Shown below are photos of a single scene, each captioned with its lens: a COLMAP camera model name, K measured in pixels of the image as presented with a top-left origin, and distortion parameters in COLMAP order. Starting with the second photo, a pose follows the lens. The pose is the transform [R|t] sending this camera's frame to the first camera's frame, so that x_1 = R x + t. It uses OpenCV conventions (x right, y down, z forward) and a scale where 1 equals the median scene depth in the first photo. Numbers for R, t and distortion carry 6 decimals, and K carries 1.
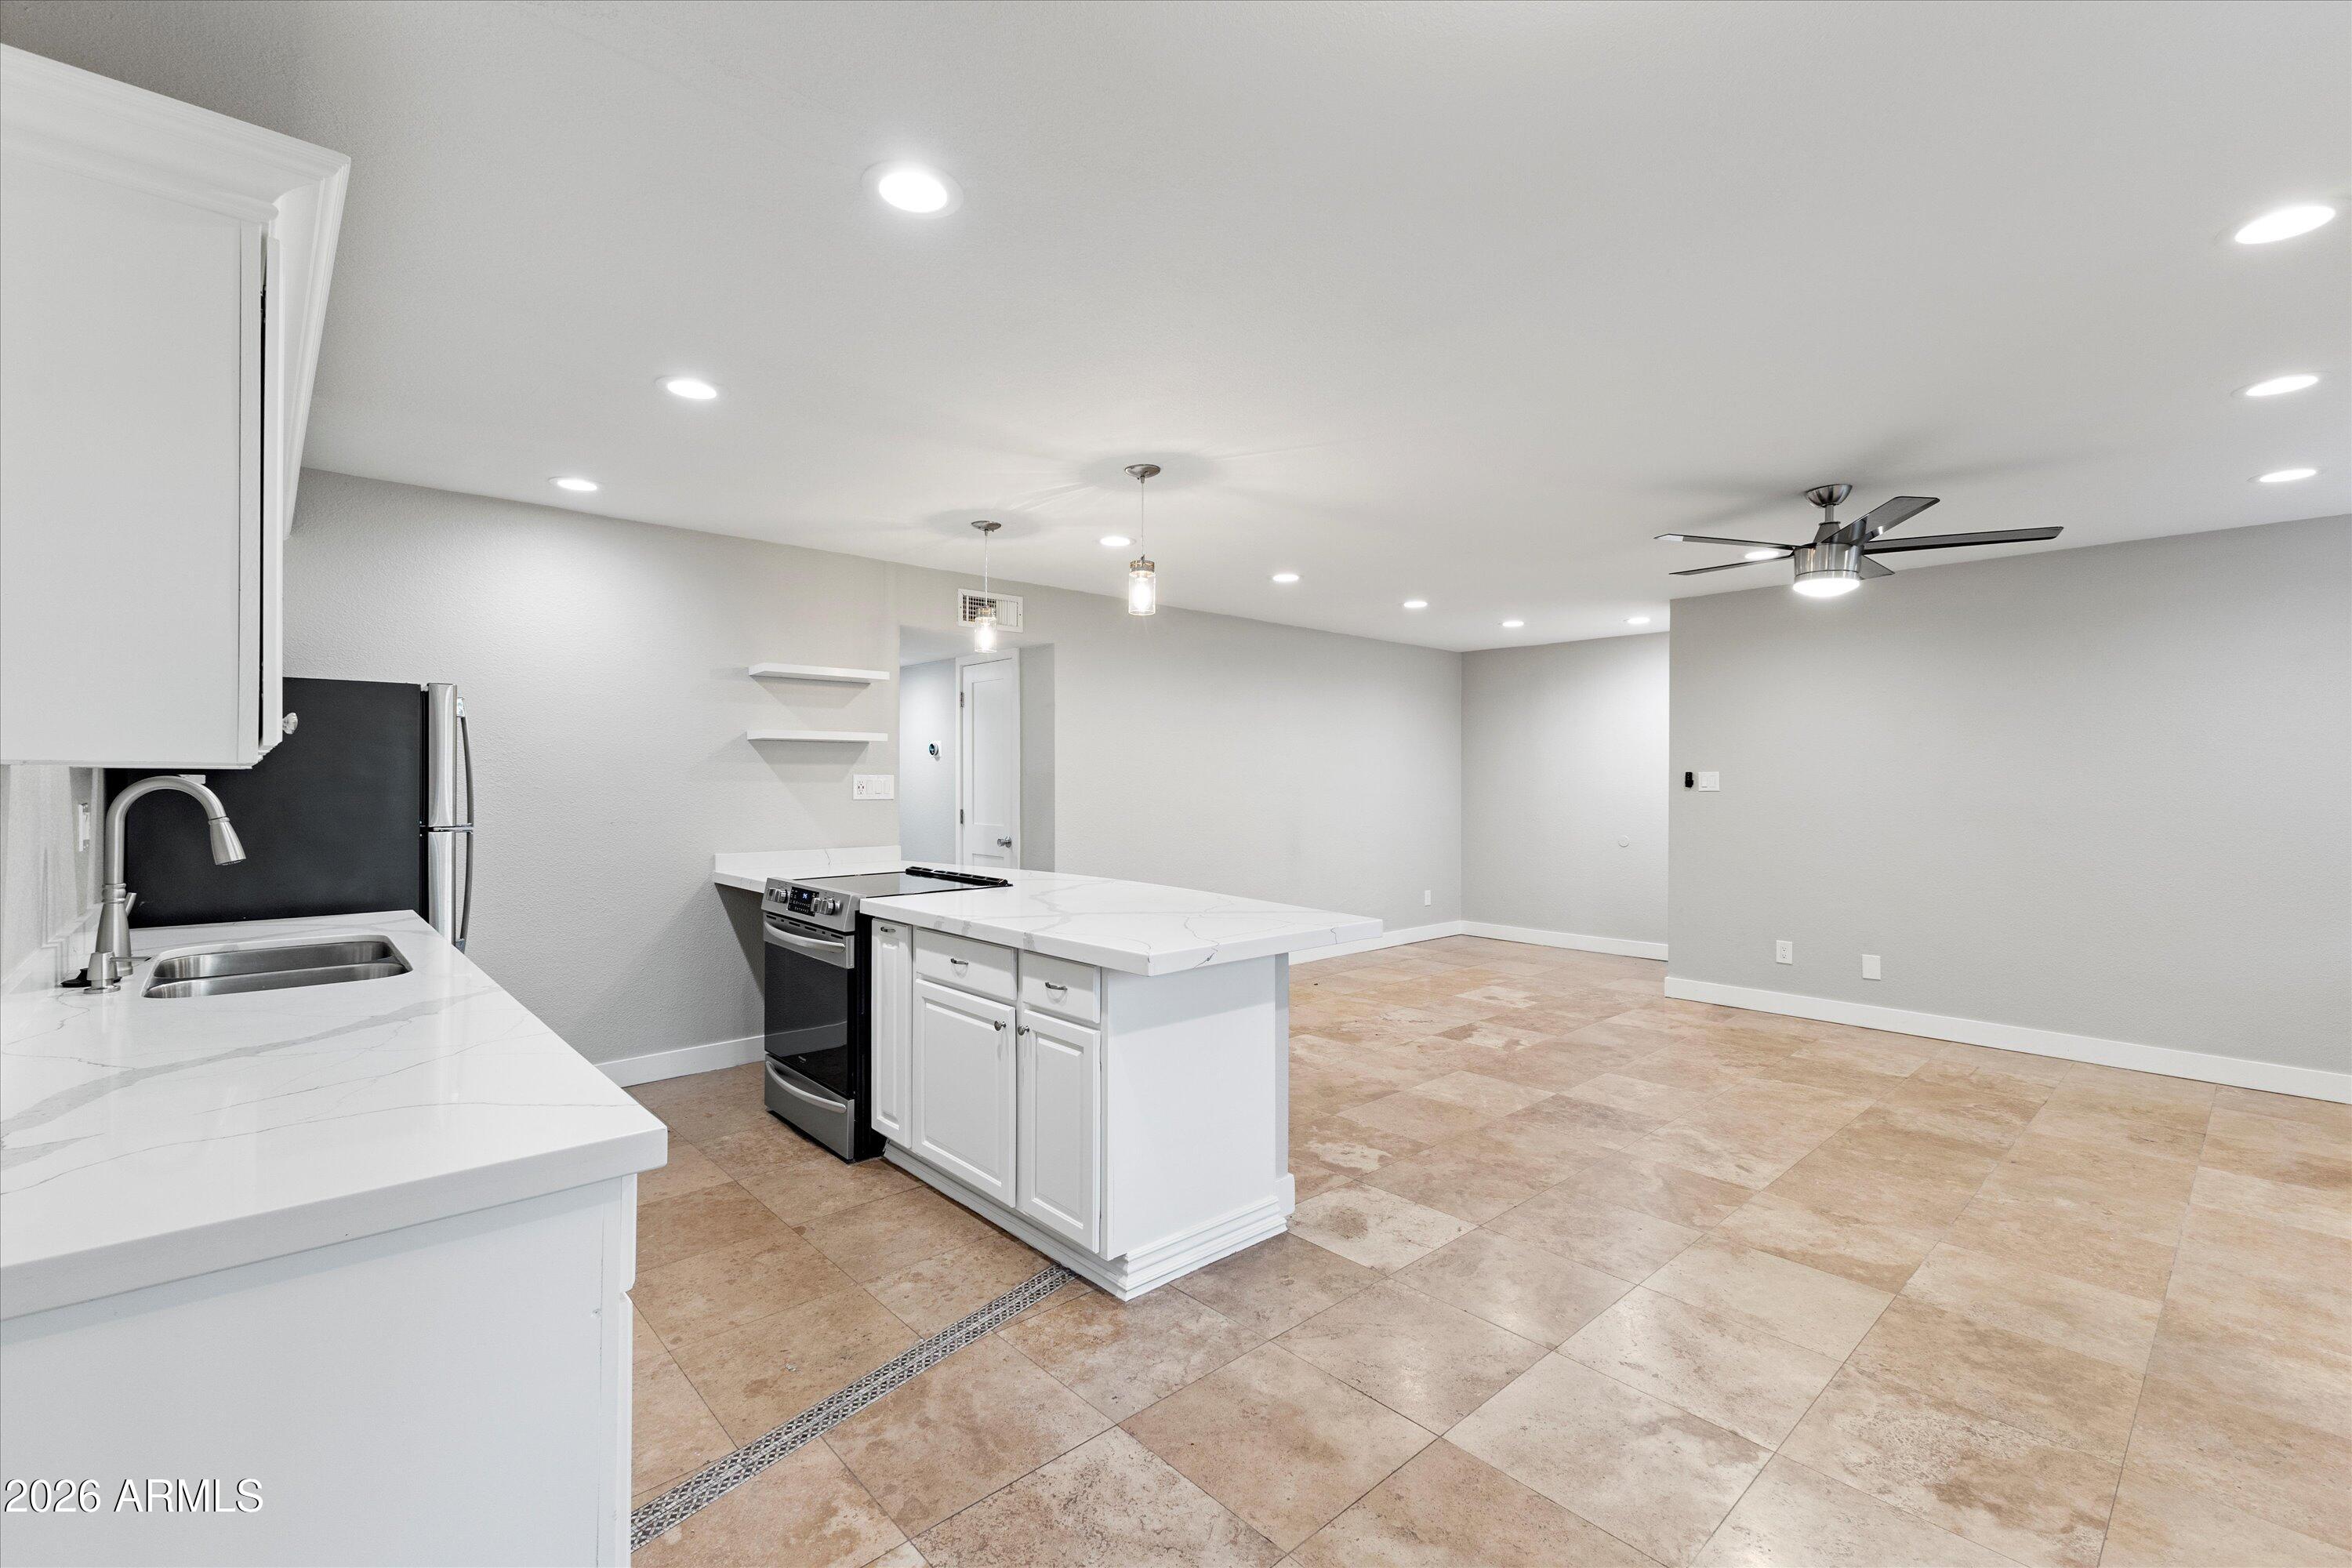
lens RADIAL K [[1006.1, 0, 1166.1], [0, 1006.1, 776.5], [0, 0, 1]] dist [0.001156, -0.000148]
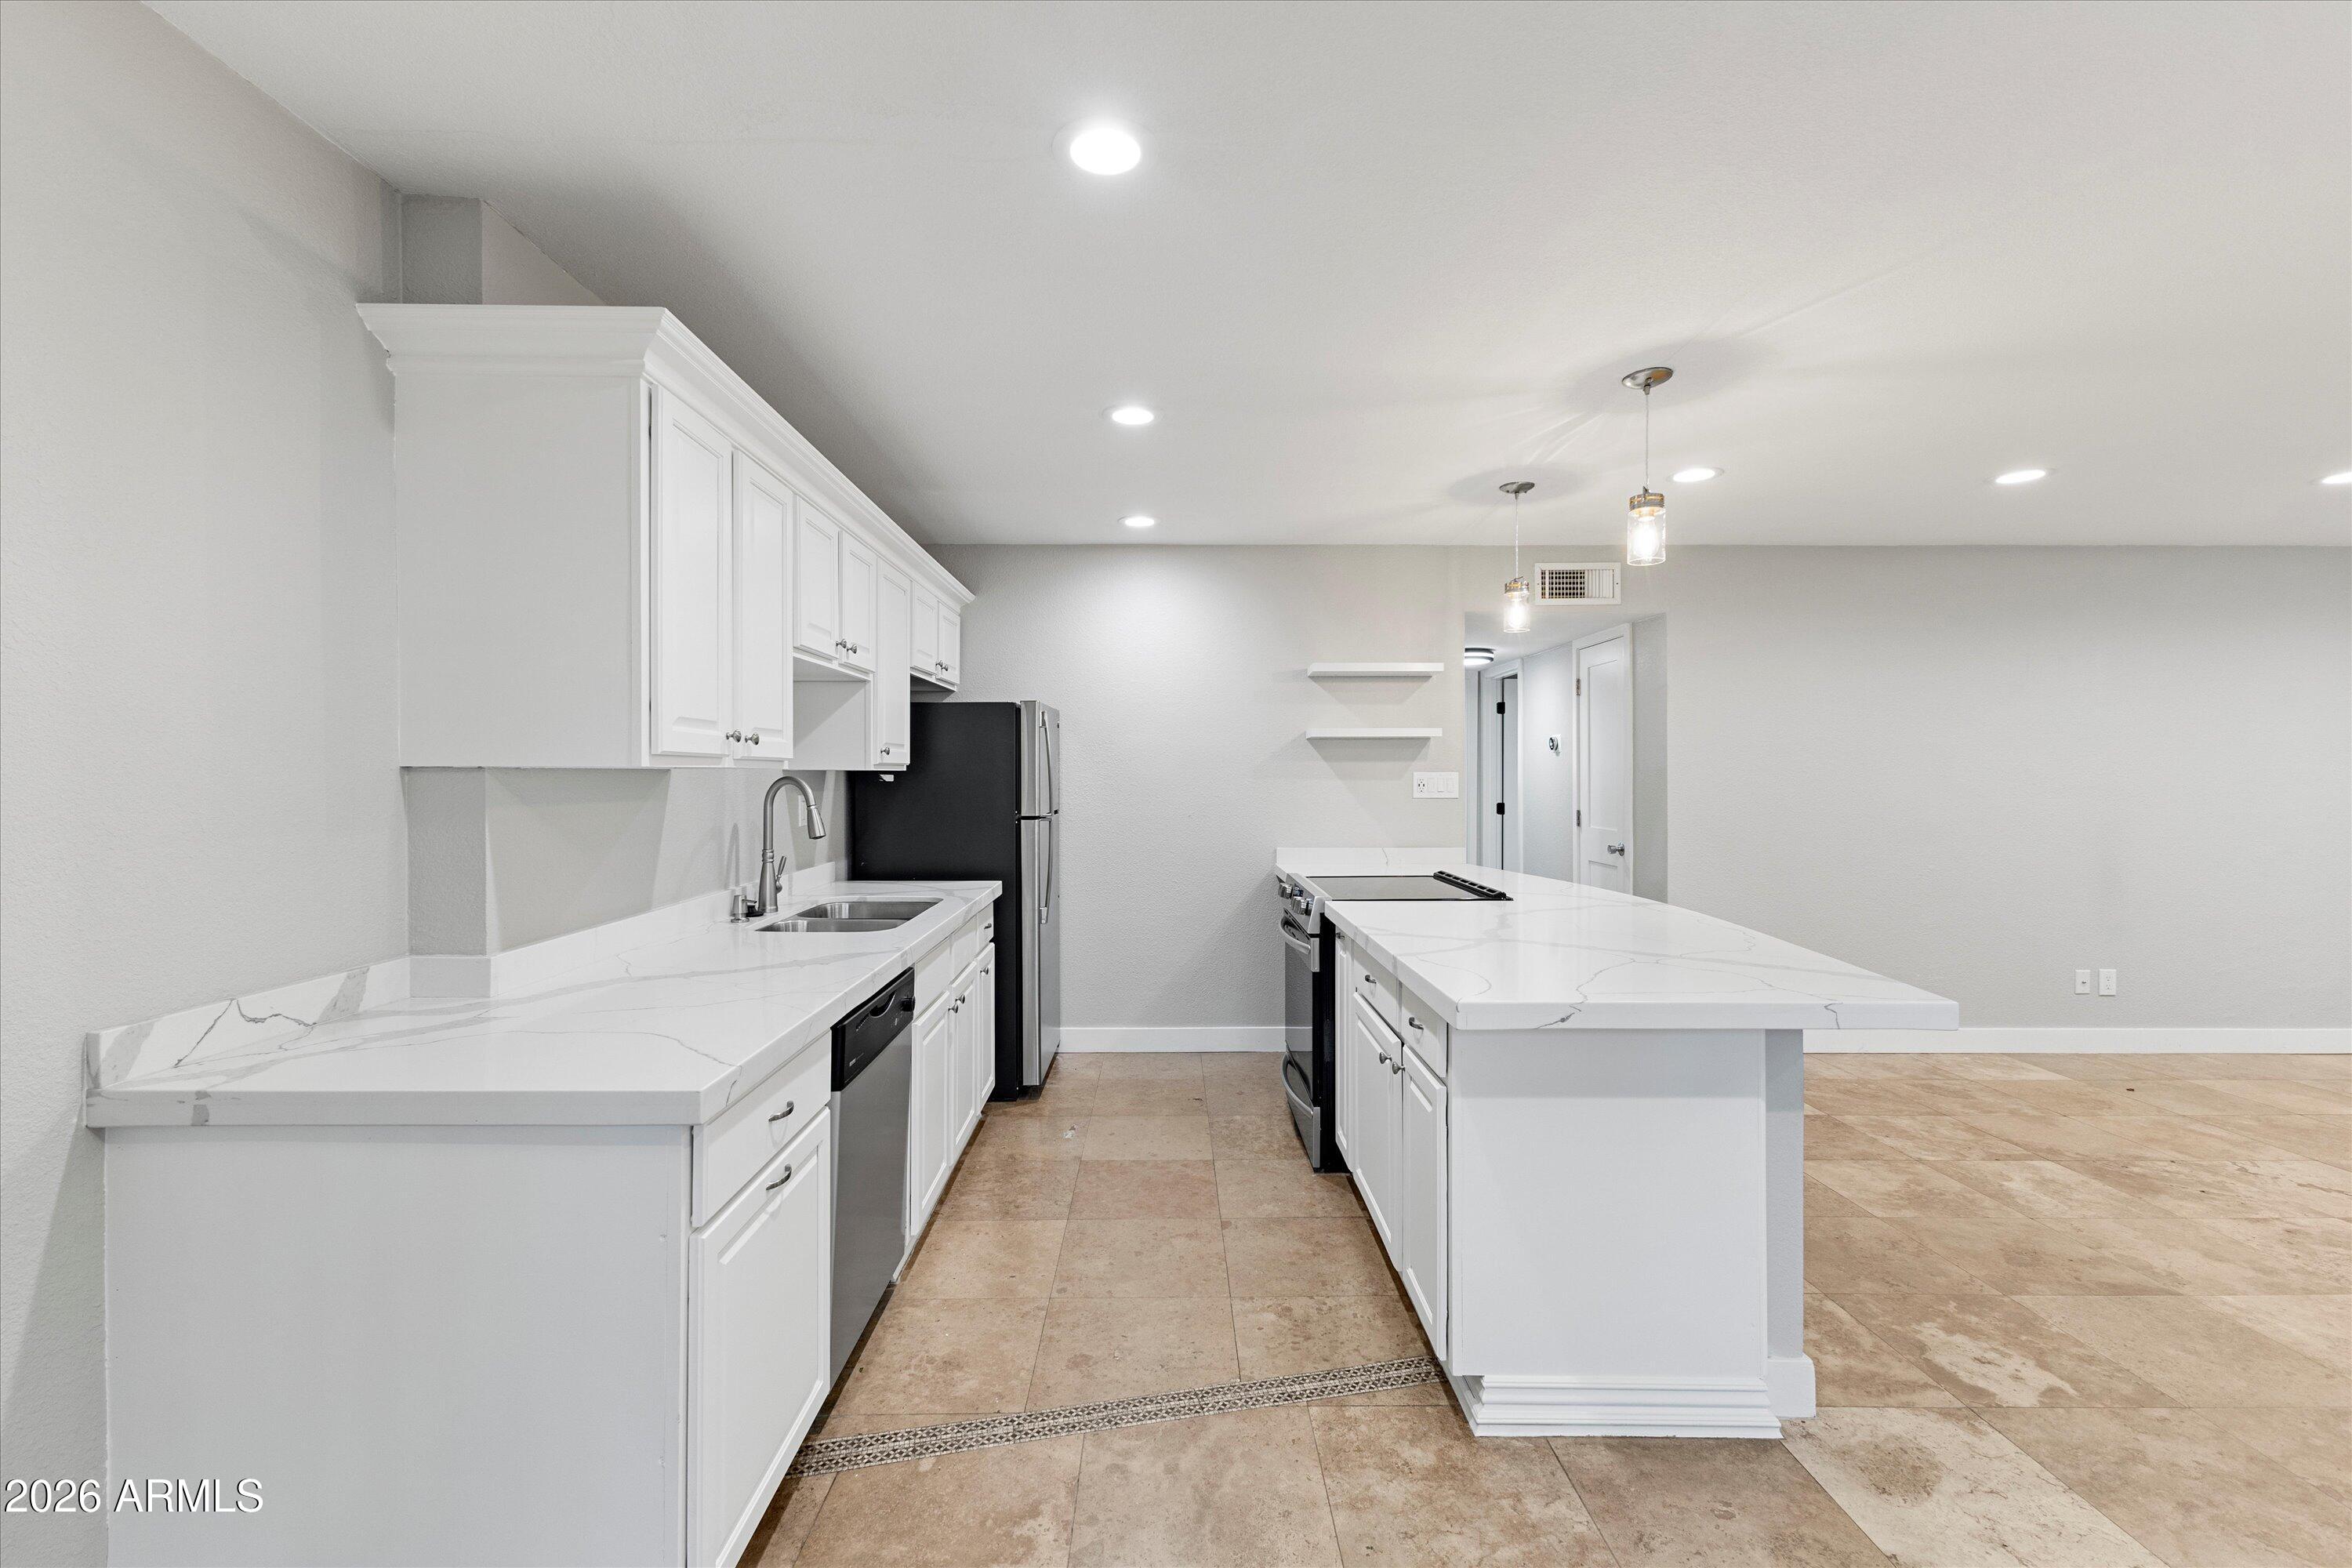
lens RADIAL K [[1000.2, 0, 1164.2], [0, 1000.2, 775.5], [0, 0, 1]] dist [0.009964, -0.004441]
pose [[0.743433, -0.002756, -0.668805, 0.215818], [0.003995, 0.999992, 0.000320, 0.000255], [0.668798, -0.002910, 0.743438, 0.175506]]
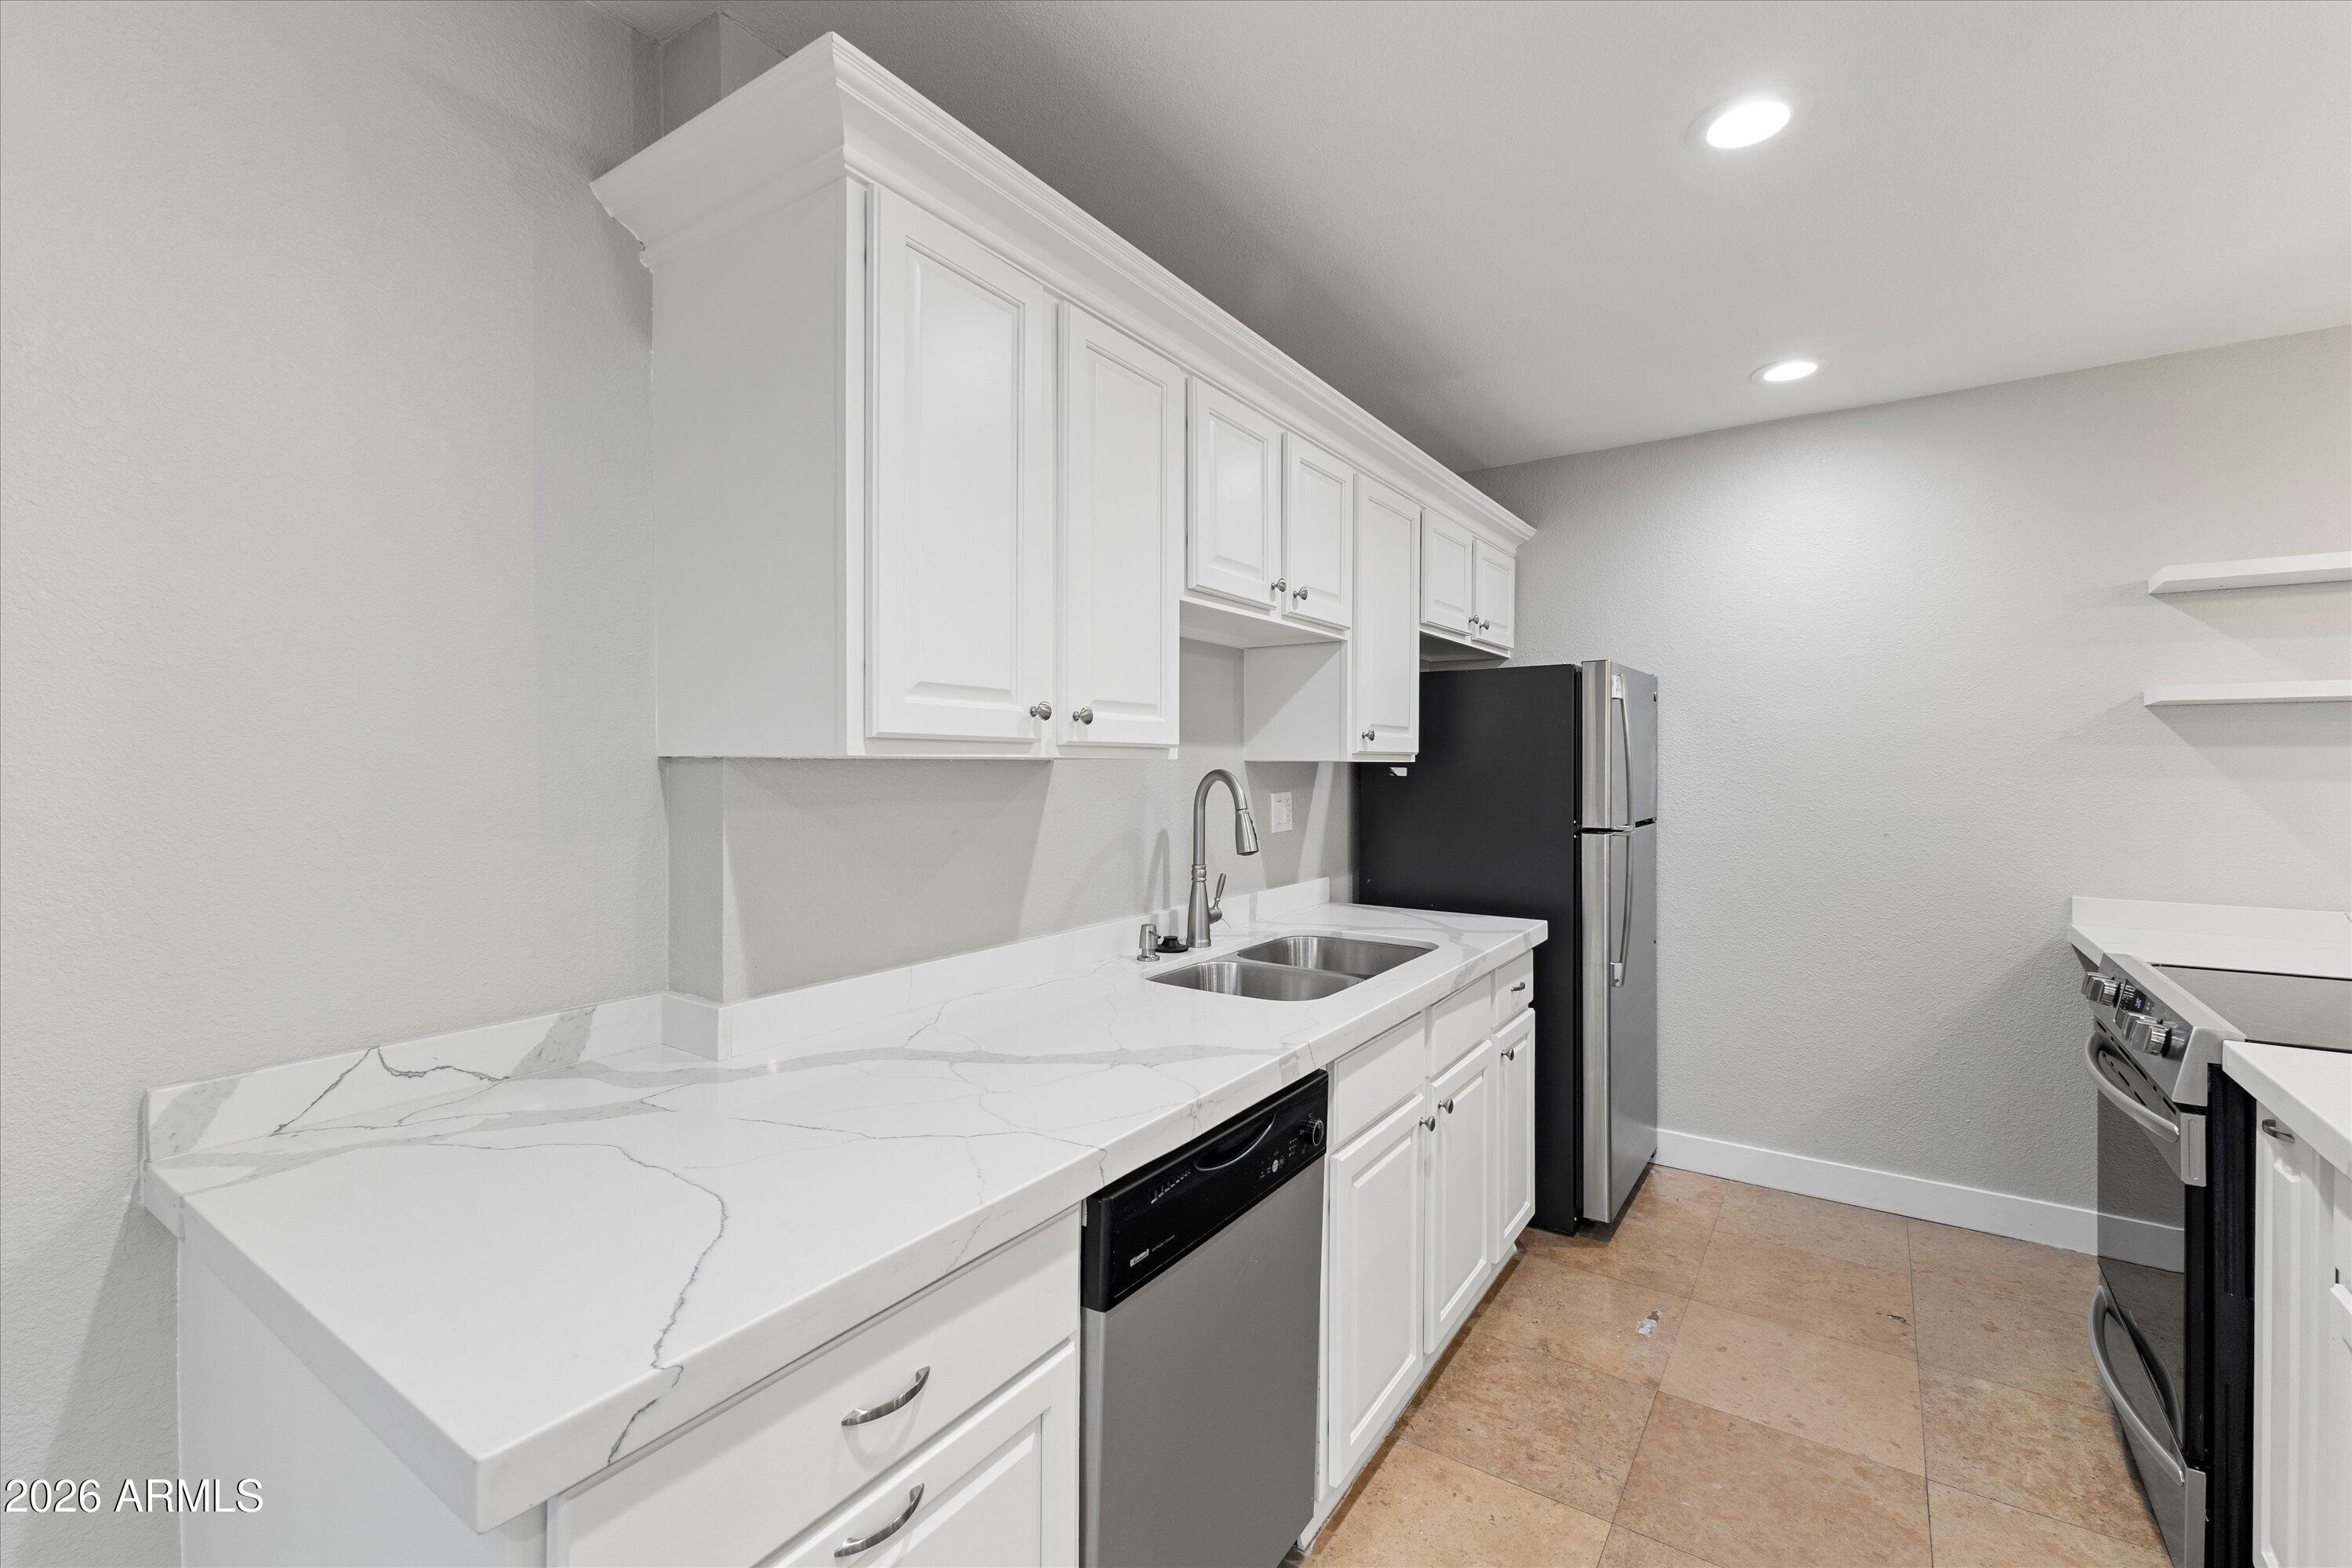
lens RADIAL K [[1010.1, 0, 1170.3], [0, 1010.1, 768.7], [0, 0, 1]] dist [0.014377, -0.004552]
pose [[0.232965, 0.000658, -0.972485, 0.031549], [0.000513, 1.000000, 0.000800, -0.001018], [0.972485, -0.000685, 0.232965, 0.414891]]
